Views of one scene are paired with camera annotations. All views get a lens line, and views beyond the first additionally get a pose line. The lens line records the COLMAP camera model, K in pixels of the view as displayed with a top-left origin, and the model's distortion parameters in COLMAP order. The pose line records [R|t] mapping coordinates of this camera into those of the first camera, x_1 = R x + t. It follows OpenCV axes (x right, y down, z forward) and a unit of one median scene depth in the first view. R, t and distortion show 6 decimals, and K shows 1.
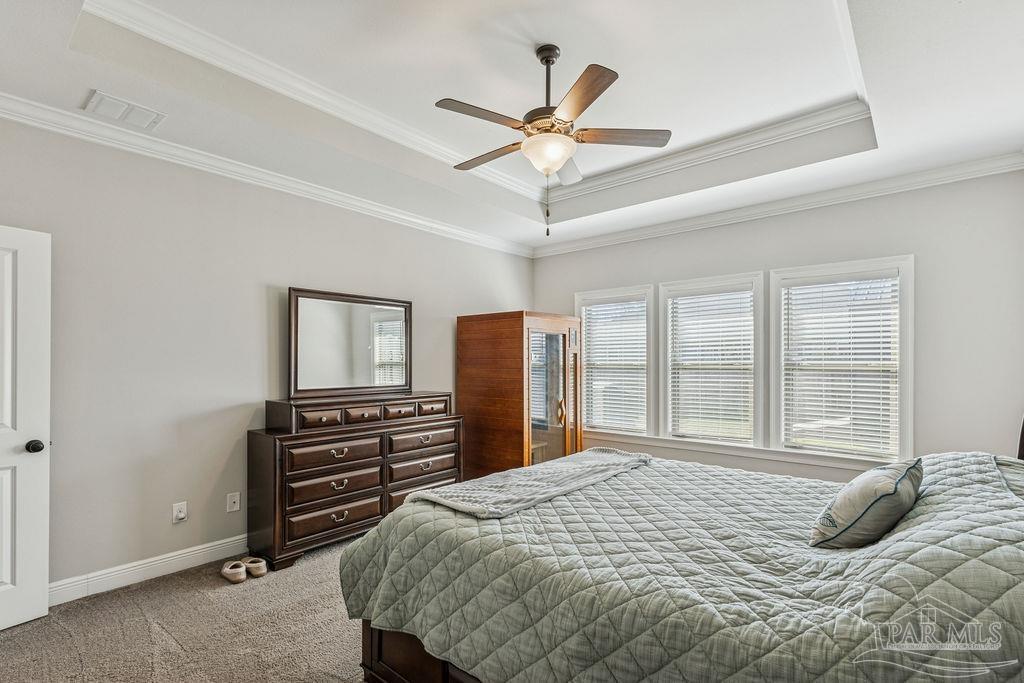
lens RADIAL K [[481.7, 0, 519.0], [0, 481.7, 362.9], [0, 0, 1]] dist [0.002464, 0.000249]
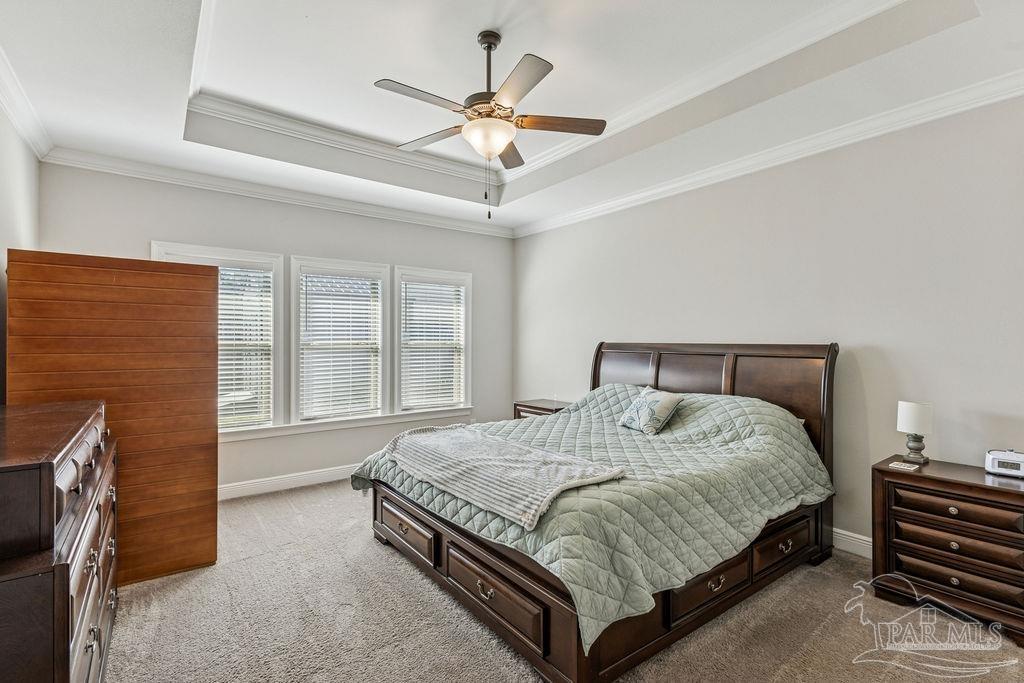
lens RADIAL K [[470.3, 0, 512.0], [0, 470.3, 341.5], [0, 0, 1]] dist [0.000737, 0.000177]
pose [[0.213348, 0.002739, 0.976972, -0.626192], [0.001936, 0.999993, -0.003226, 0.001964], [-0.976974, 0.002580, 0.213341, 0.520555]]
